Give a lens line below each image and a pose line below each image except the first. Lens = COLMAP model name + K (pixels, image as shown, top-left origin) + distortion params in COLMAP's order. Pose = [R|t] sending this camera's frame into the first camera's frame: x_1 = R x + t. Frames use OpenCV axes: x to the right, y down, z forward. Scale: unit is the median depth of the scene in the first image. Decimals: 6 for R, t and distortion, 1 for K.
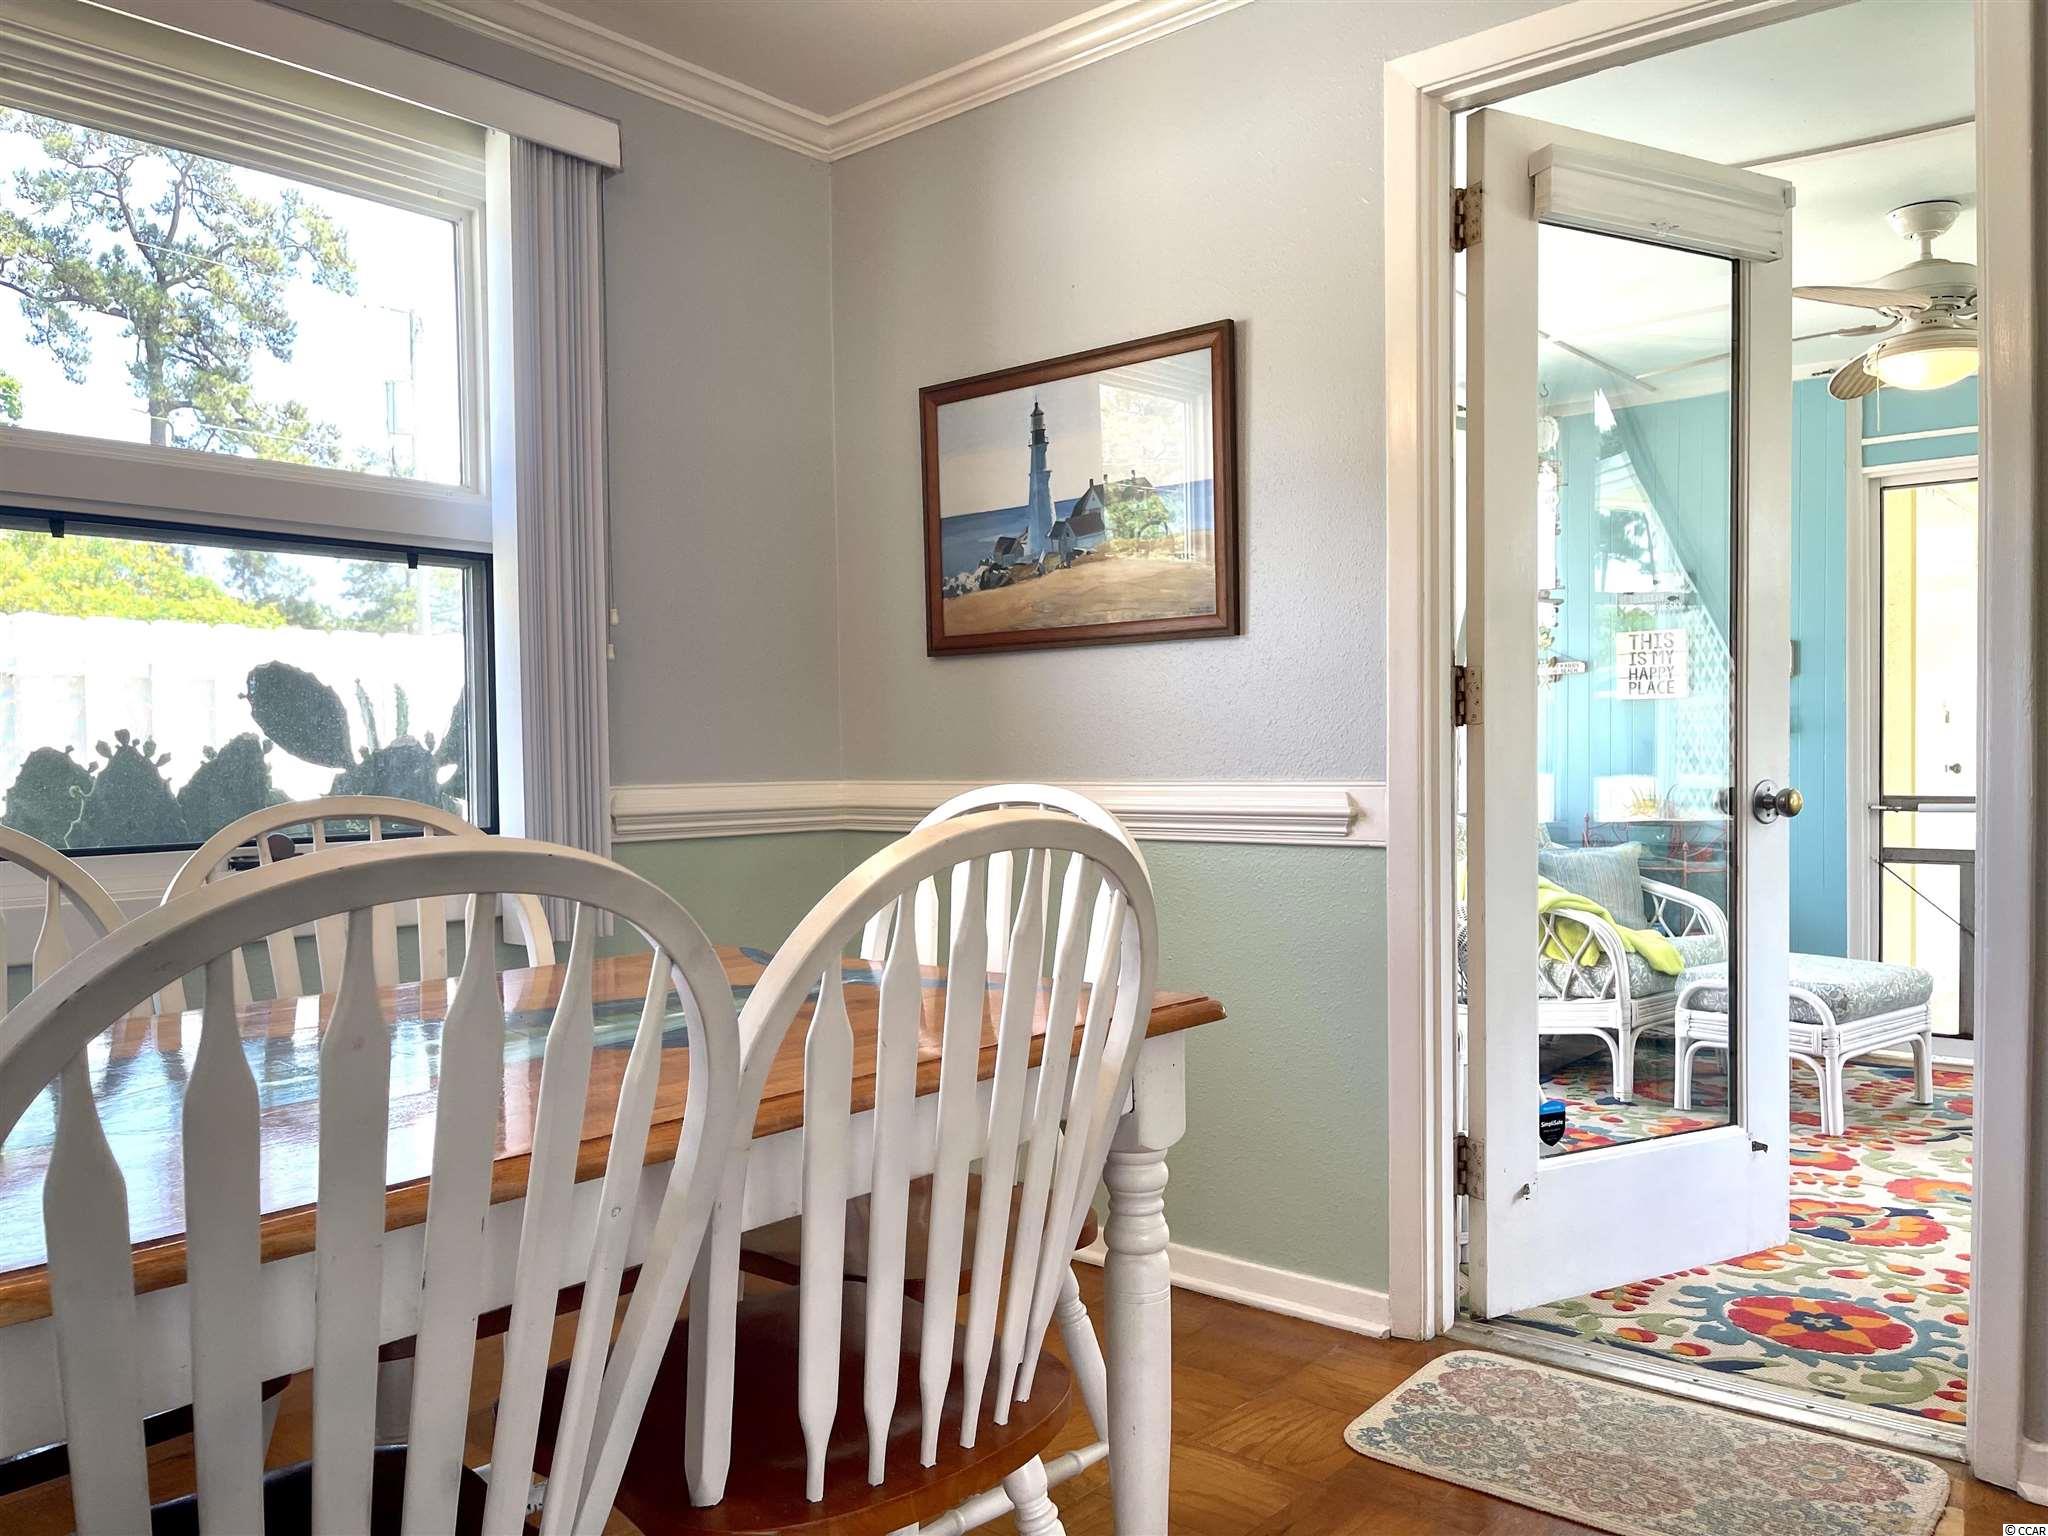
lens RADIAL K [[1553.2, 0, 1035.9], [0, 1553.2, 788.9], [0, 0, 1]] dist [0.072397, -0.113032]
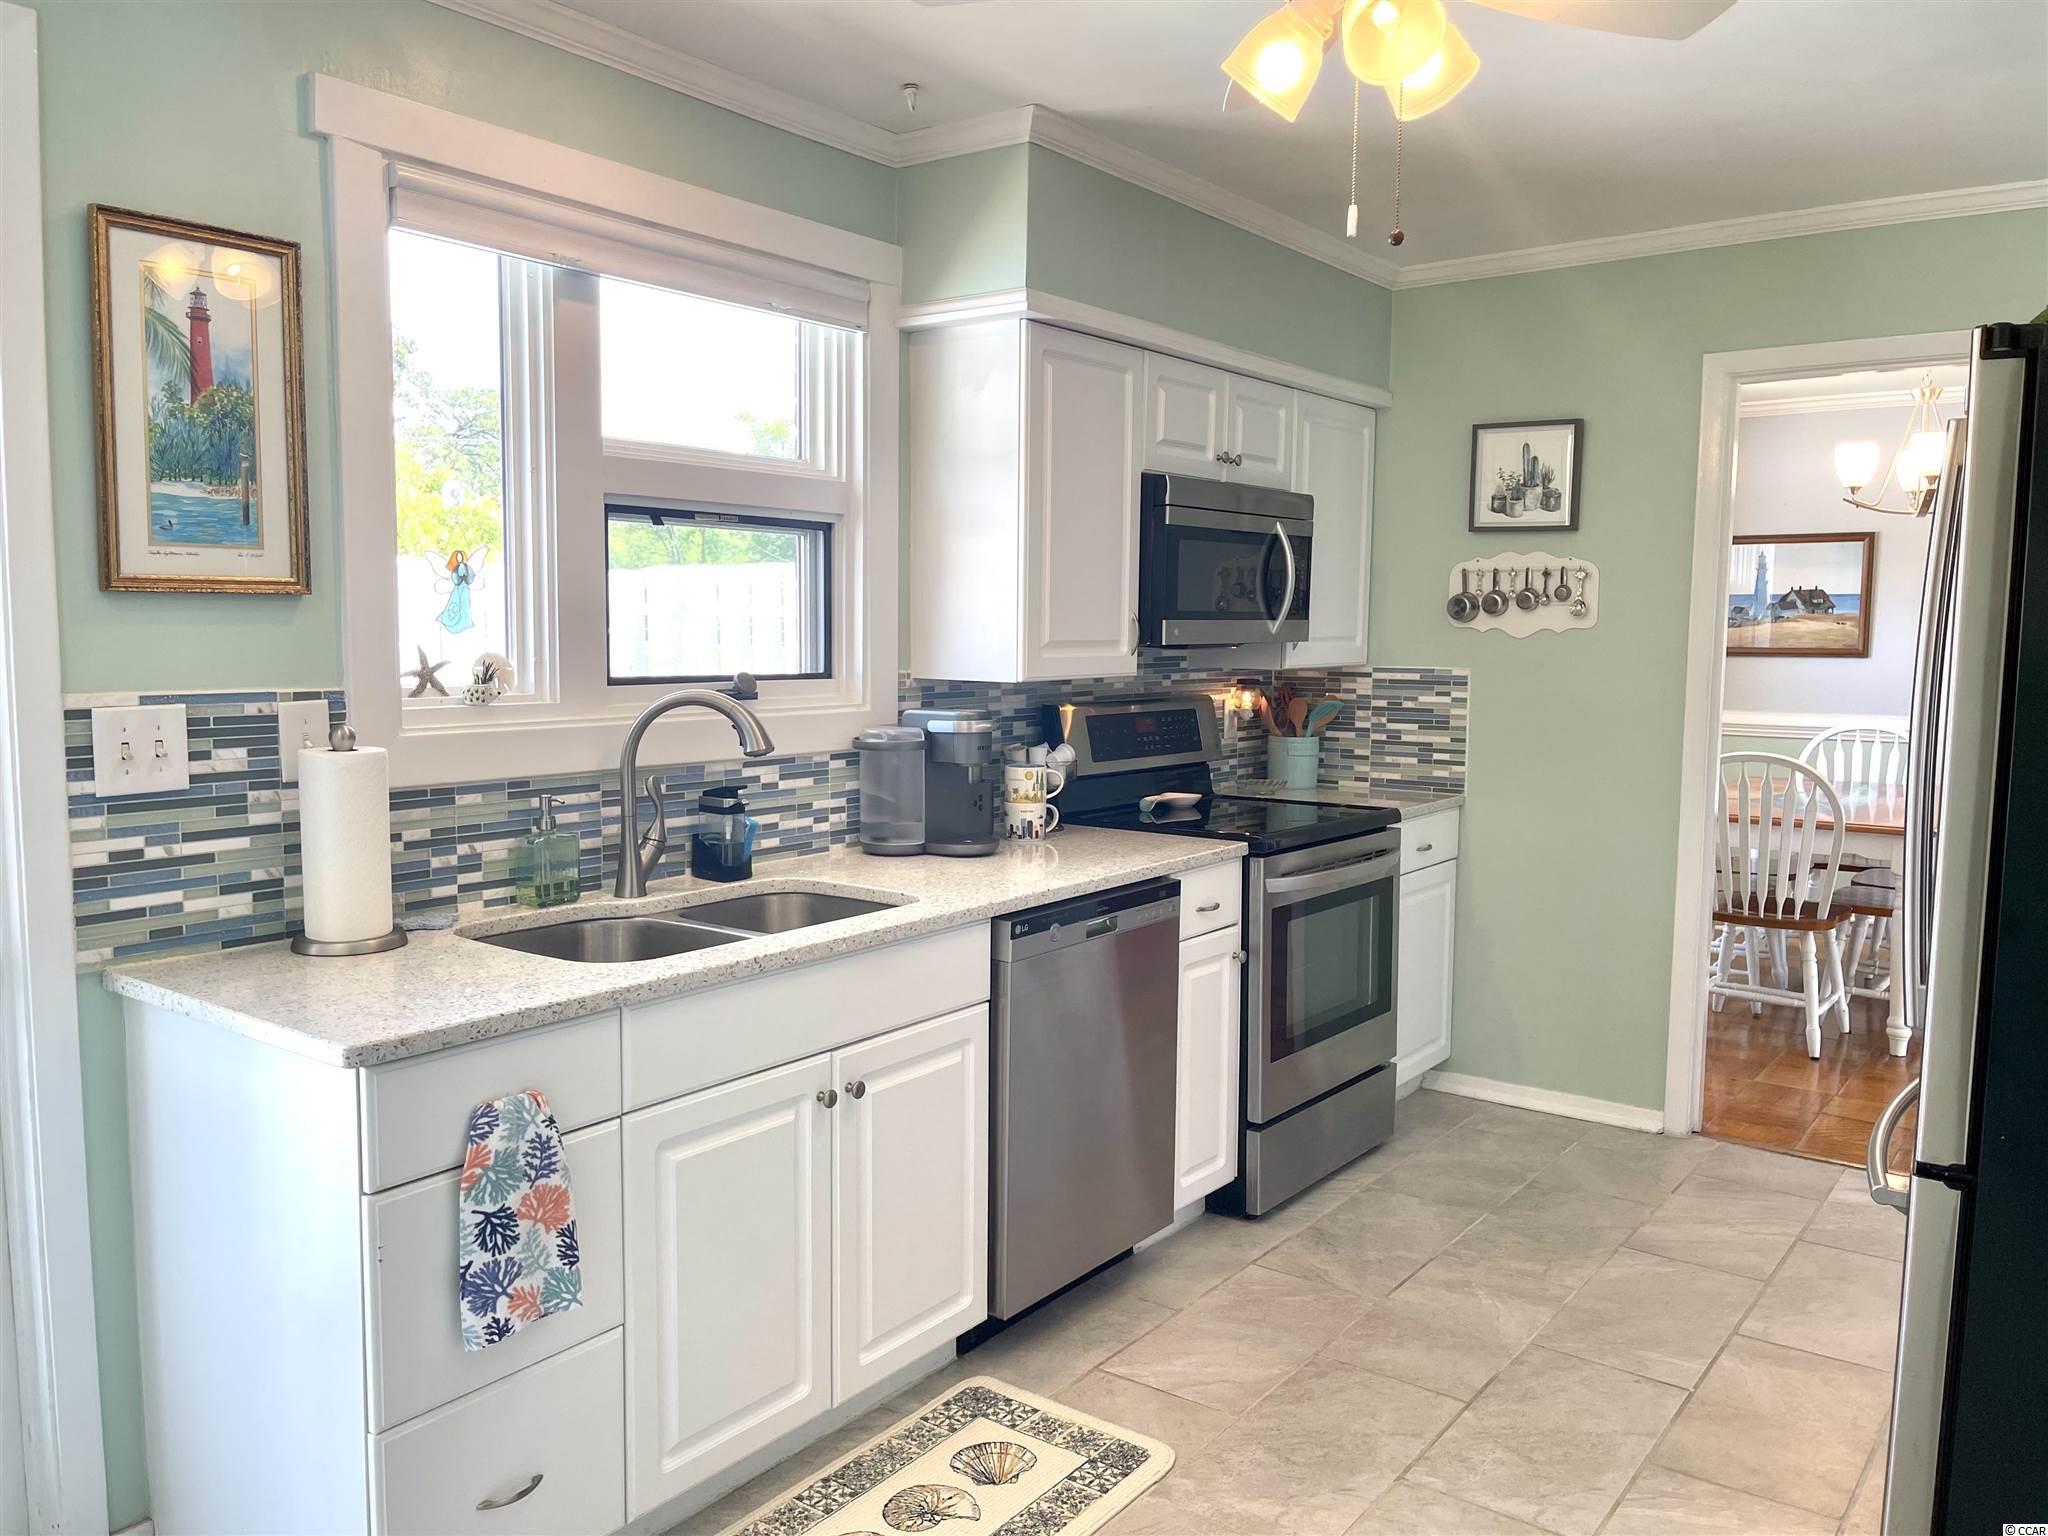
lens RADIAL K [[1555.0, 0, 1014.5], [0, 1555.0, 779.6], [0, 0, 1]] dist [0.073977, -0.096073]
pose [[0.998907, 0.016176, 0.043845, -1.251312], [-0.019792, 0.996325, 0.083338, -0.081563], [-0.042336, -0.084115, 0.995556, -1.374650]]
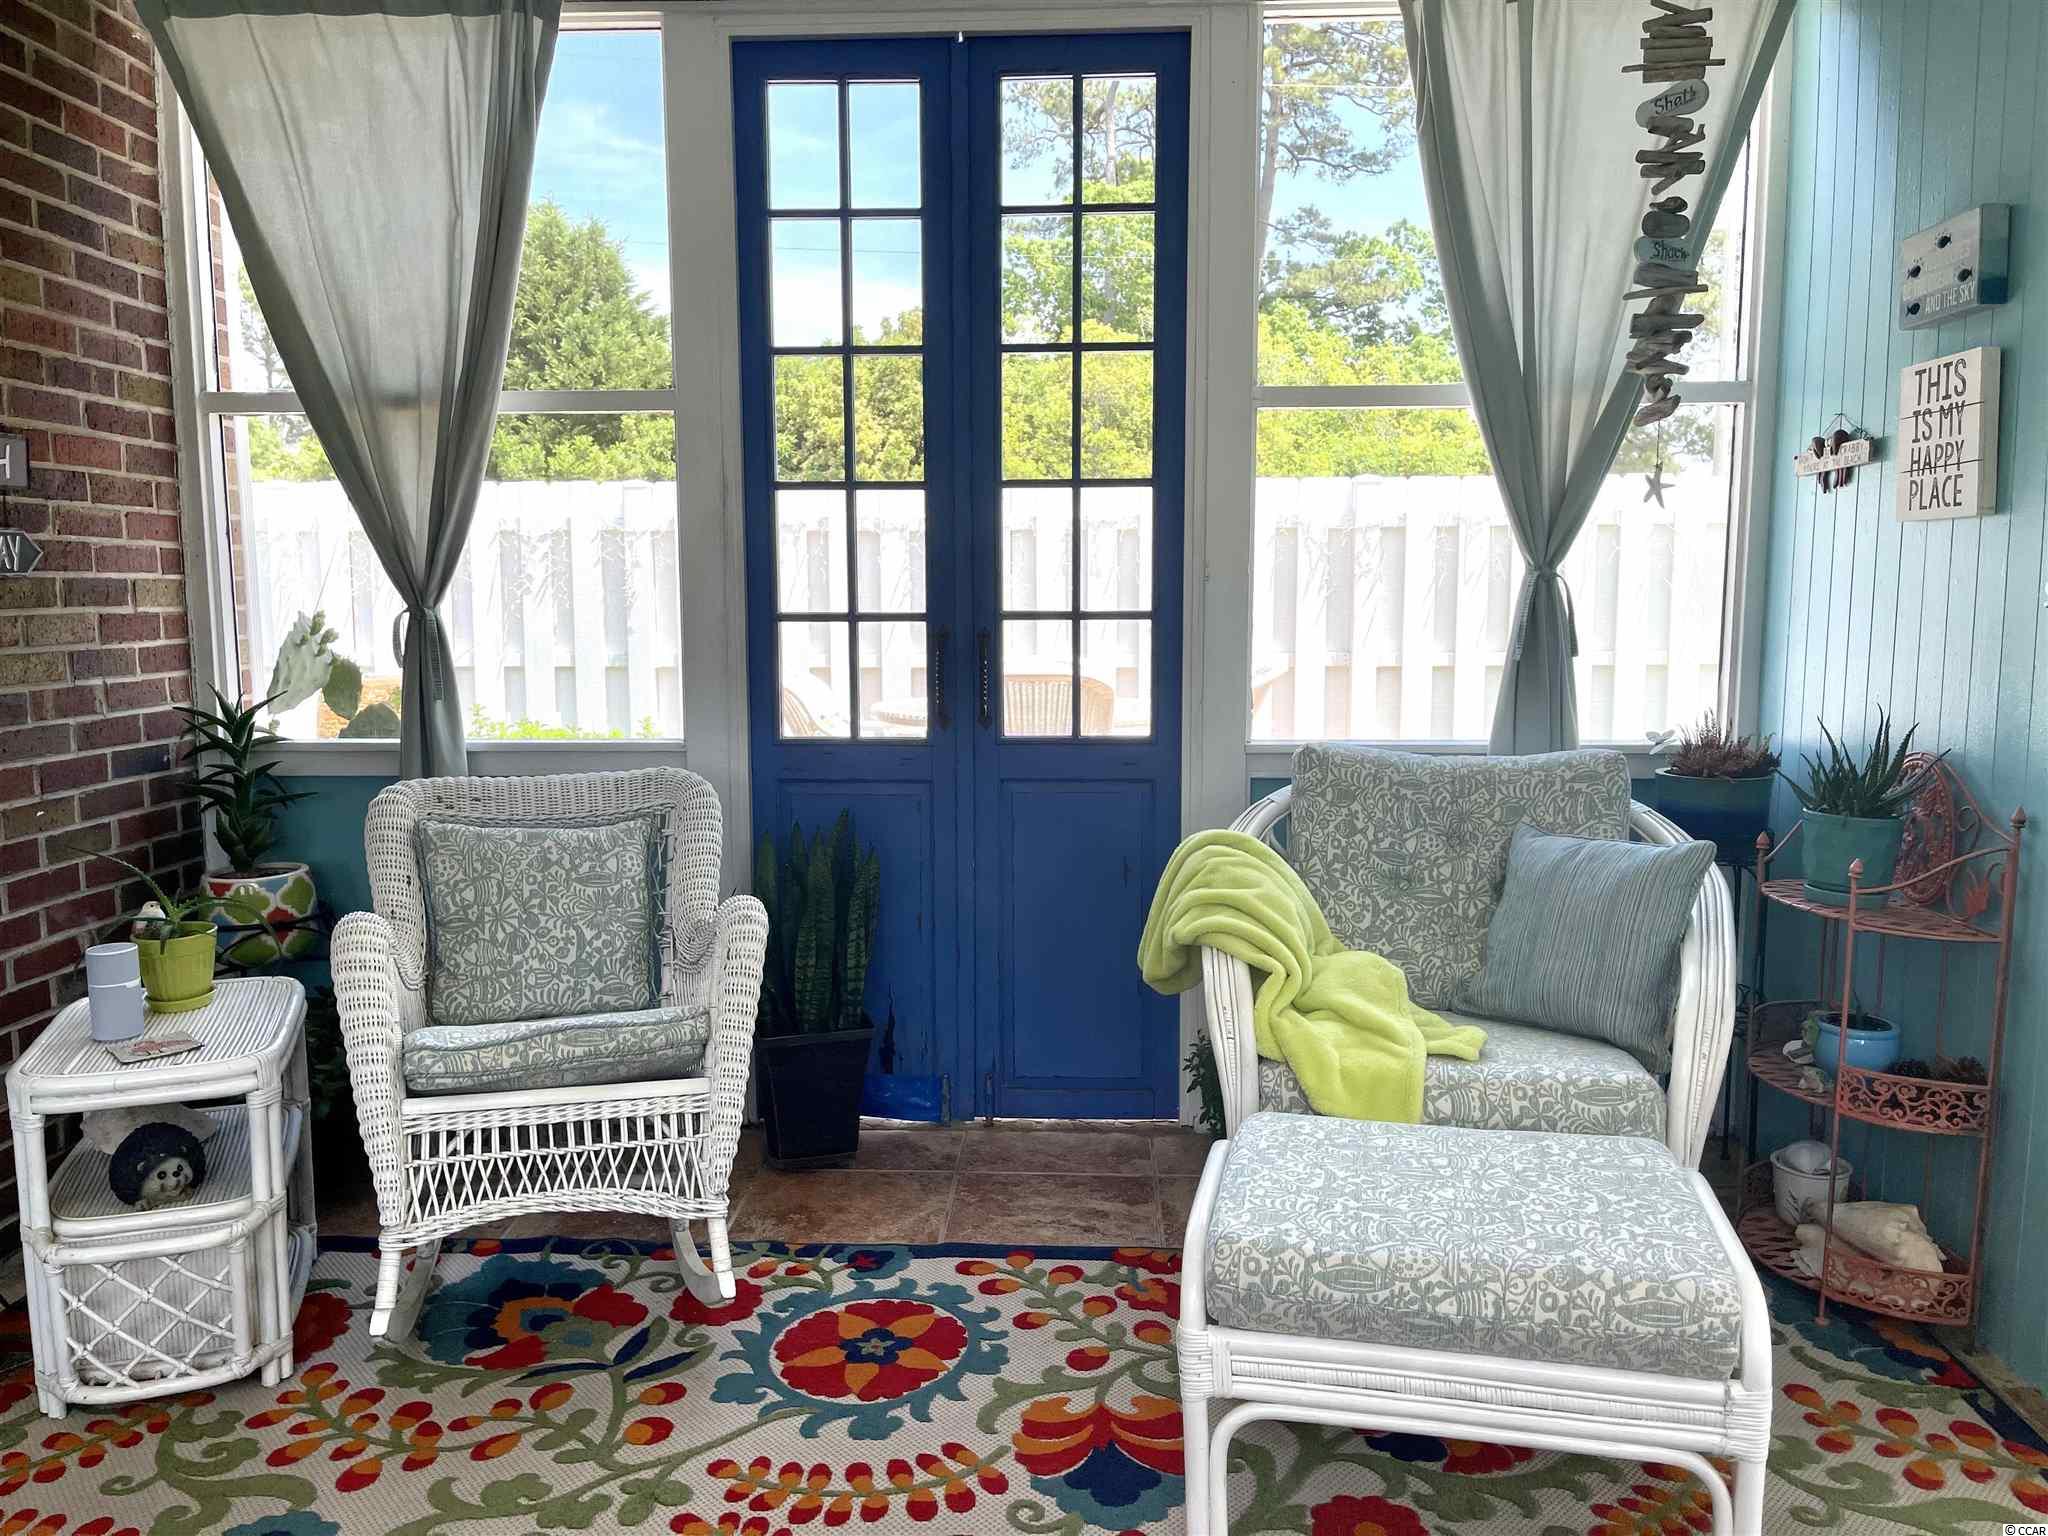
lens RADIAL K [[1555.0, 0, 1014.5], [0, 1555.0, 779.6], [0, 0, 1]] dist [0.073977, -0.096073]
pose [[0.608455, 0.104319, -0.786702, 0.529635], [-0.020411, 0.993052, 0.115895, -0.028671], [0.793326, -0.054460, 0.606356, 0.481313]]
